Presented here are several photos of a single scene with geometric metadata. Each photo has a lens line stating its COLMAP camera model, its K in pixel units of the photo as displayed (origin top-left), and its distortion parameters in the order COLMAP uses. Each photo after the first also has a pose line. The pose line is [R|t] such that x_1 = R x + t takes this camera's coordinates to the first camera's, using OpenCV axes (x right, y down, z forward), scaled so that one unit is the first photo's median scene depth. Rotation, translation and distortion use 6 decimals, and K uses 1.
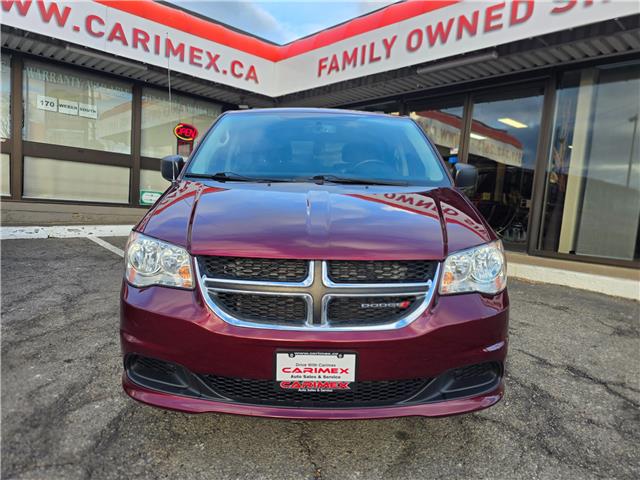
lens RADIAL K [[426.6, 0, 316.4], [0, 426.6, 245.2], [0, 0, 1]] dist [0.049046, -0.049688]
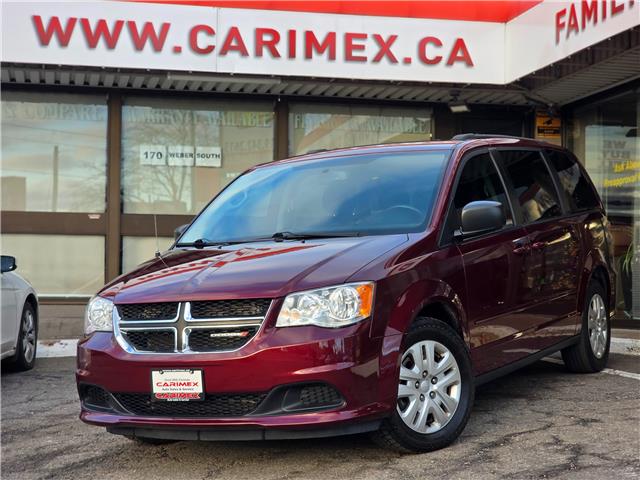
lens RADIAL K [[1165.6, 0, 320.0], [0, 1165.6, 240.0], [0, 0, 1]] dist [0.017639, -0.090677]
pose [[0.874071, -0.086640, -0.478010, 0.478636], [0.010469, 0.987099, -0.159771, 0.096795], [0.485685, 0.134647, 0.863701, -0.436500]]
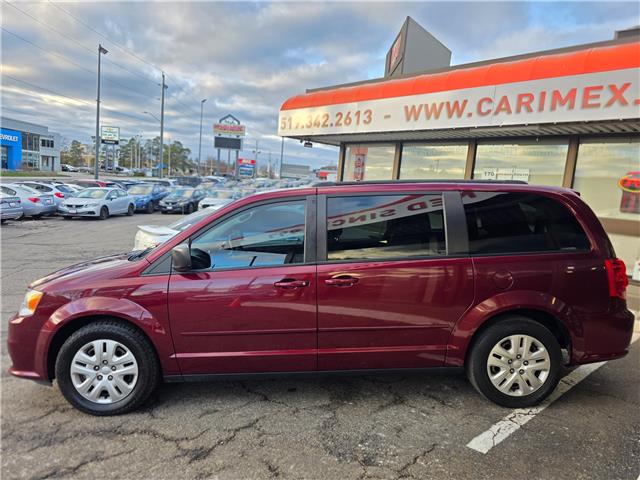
lens RADIAL K [[421.2, 0, 319.1], [0, 421.2, 223.9], [0, 0, 1]] dist [0.002704, -0.029935]
pose [[-0.037384, 0.029596, -0.998863, 0.579541], [-0.173318, 0.984221, 0.035649, -0.161391], [0.984156, 0.174453, -0.031665, 0.628167]]
